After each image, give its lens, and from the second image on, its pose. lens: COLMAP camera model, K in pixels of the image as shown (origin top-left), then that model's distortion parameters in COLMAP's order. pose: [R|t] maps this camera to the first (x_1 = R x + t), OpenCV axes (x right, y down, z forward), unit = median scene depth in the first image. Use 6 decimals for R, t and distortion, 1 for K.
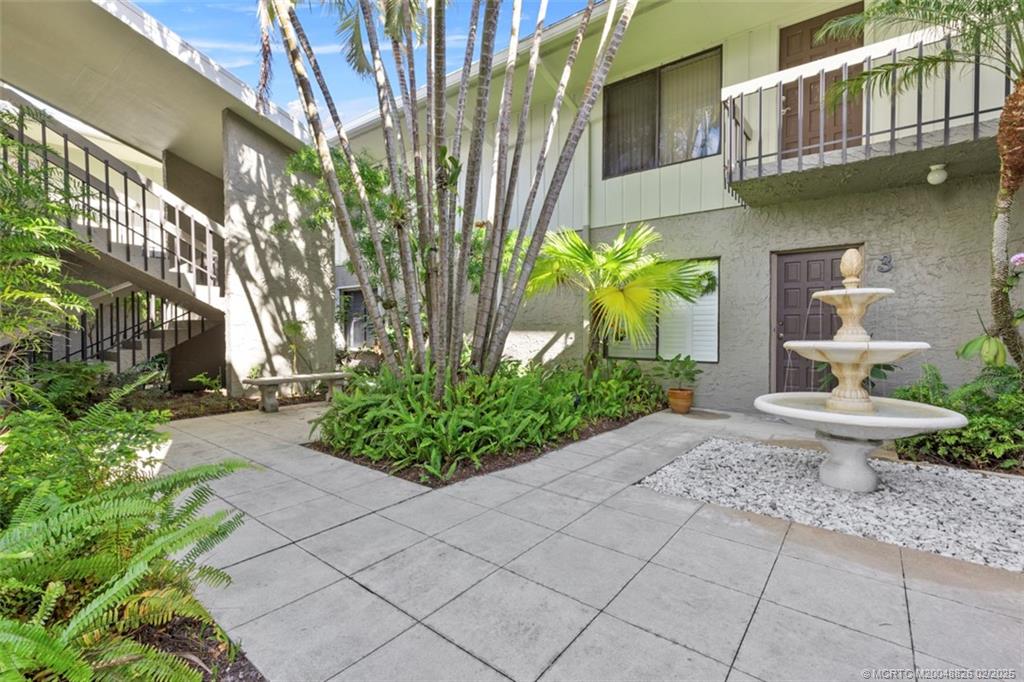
lens RADIAL K [[457.1, 0, 516.9], [0, 457.1, 336.3], [0, 0, 1]] dist [0.001685, -0.000161]
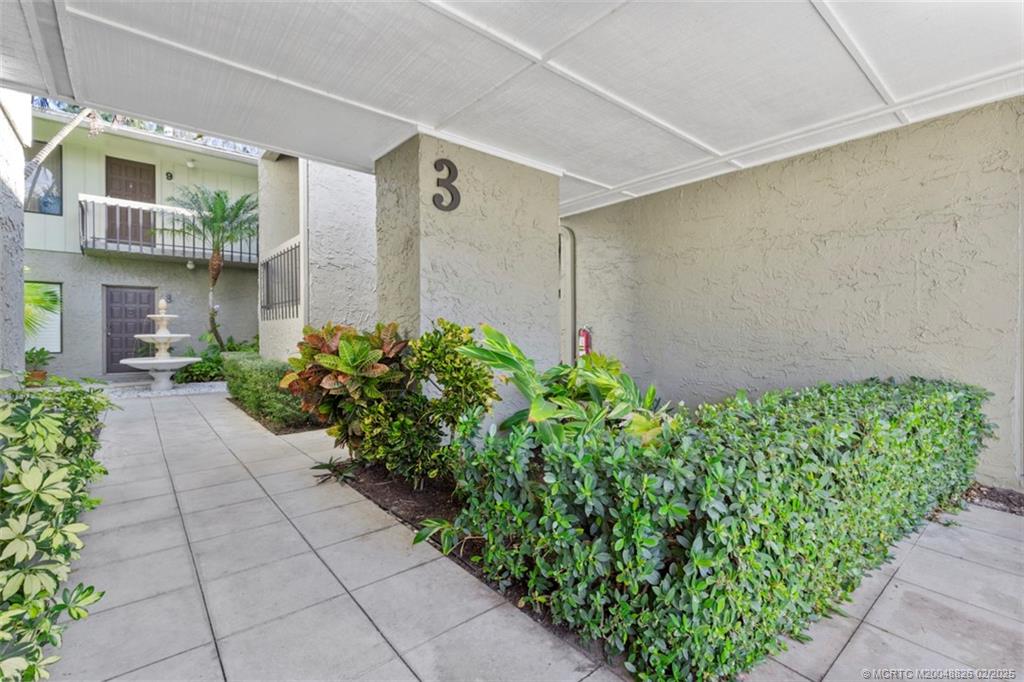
lens RADIAL K [[457.1, 0, 517.7], [0, 457.1, 335.2], [0, 0, 1]] dist [0.001685, -0.000161]
pose [[0.203585, -0.005886, 0.979040, -1.184526], [0.015754, 0.999872, 0.002735, 0.032551], [-0.978930, 0.014867, 0.203652, -1.269582]]
